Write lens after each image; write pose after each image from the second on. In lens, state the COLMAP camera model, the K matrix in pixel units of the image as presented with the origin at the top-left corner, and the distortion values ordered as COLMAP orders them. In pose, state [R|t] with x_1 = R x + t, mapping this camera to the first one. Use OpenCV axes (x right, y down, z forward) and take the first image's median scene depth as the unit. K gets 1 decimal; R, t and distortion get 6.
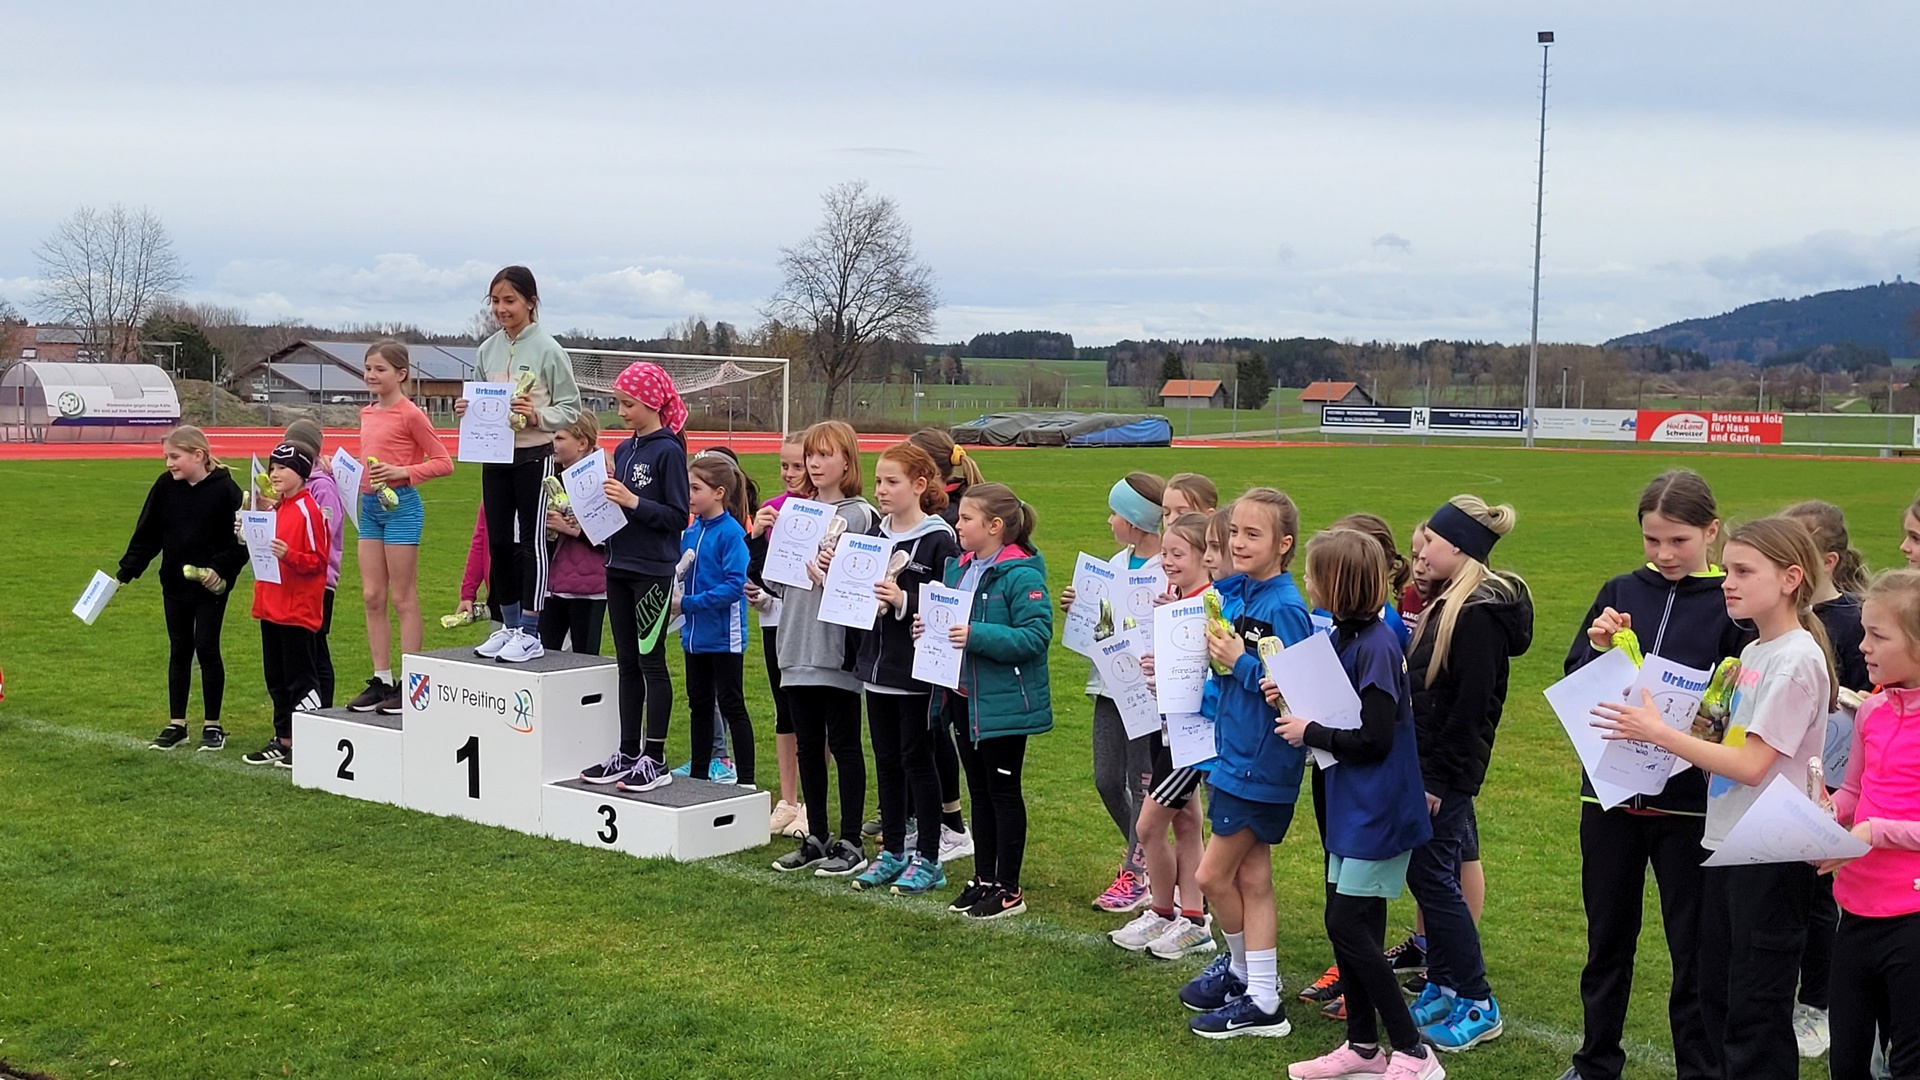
lens RADIAL K [[2363.0, 0, 918.3], [0, 2363.0, 545.7], [0, 0, 1]] dist [0.025068, 0.022203]
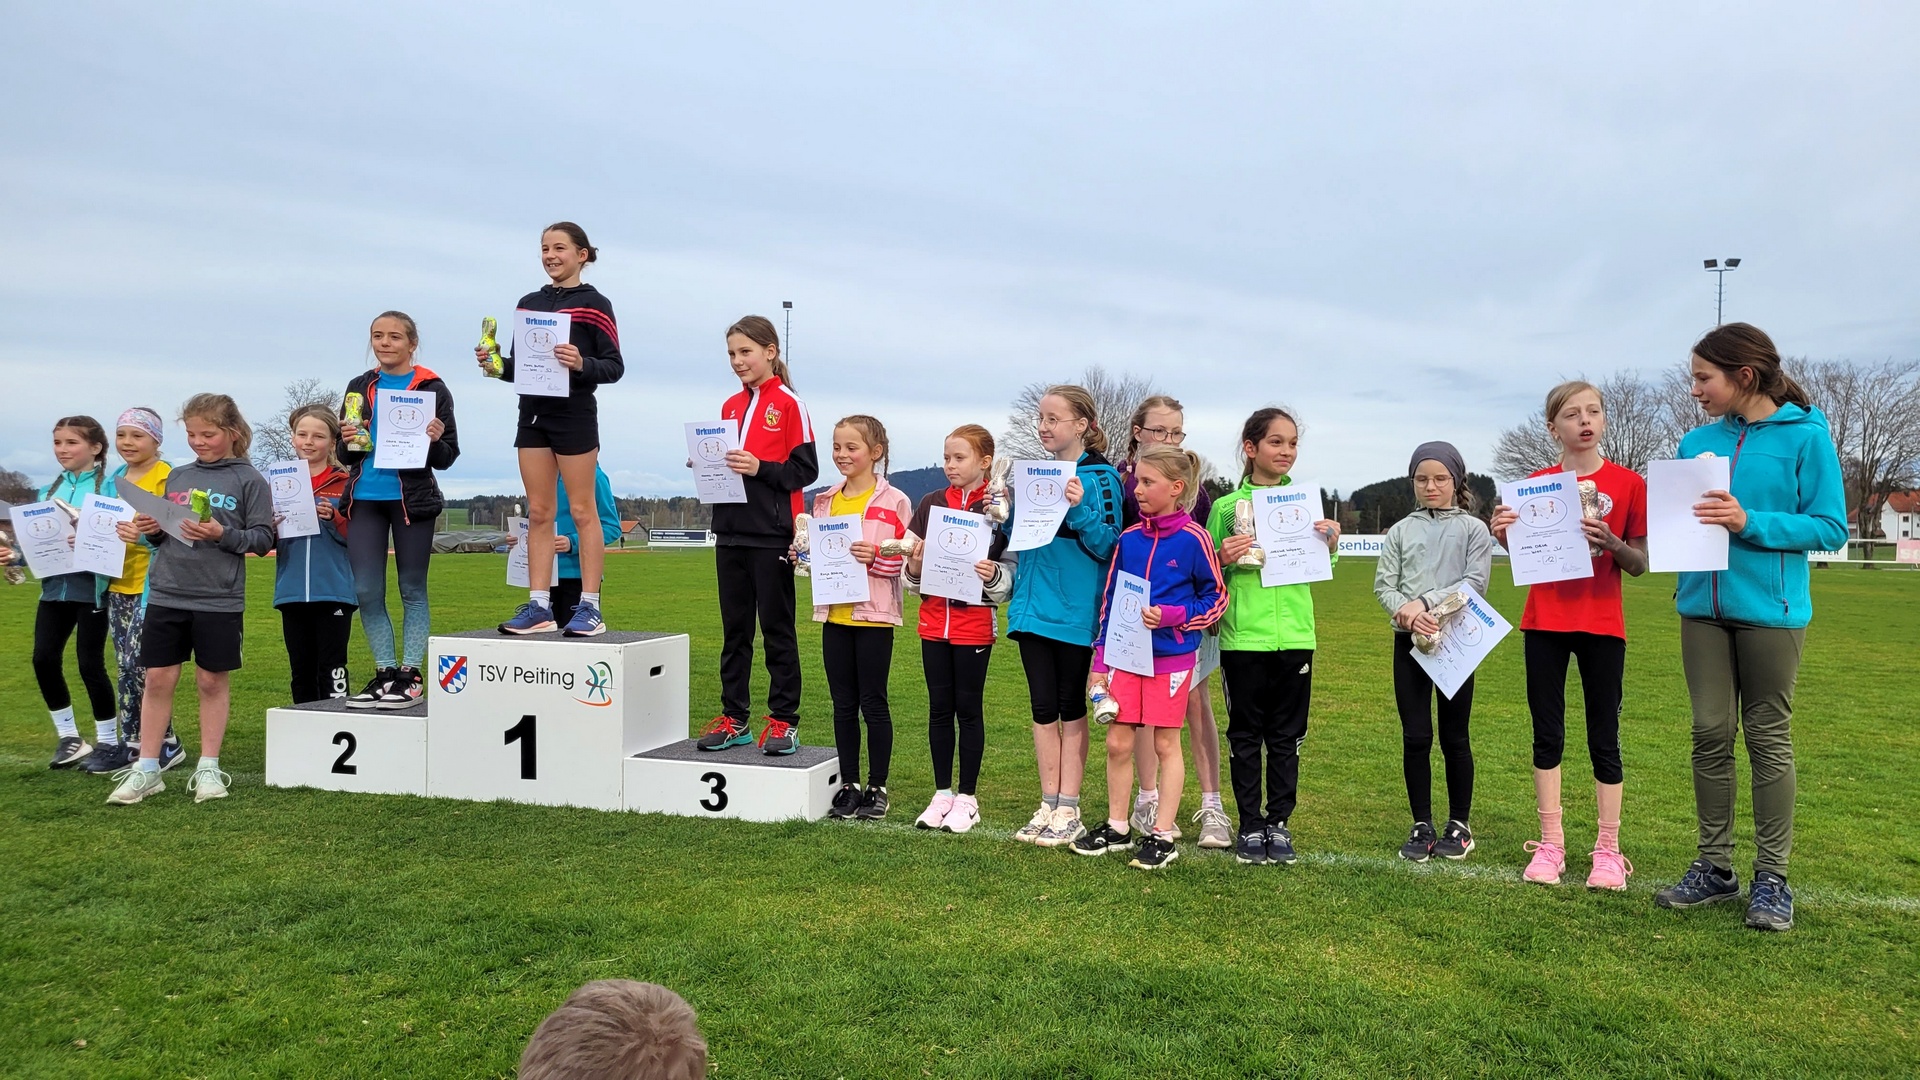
lens RADIAL K [[1438.6, 0, 972.8], [0, 1438.6, 551.1], [0, 0, 1]] dist [0.047699, -0.029015]
pose [[0.914254, -0.009152, 0.405037, -0.253376], [0.029228, 0.998630, -0.043410, 0.042946], [-0.404085, 0.051526, 0.913269, 0.369062]]
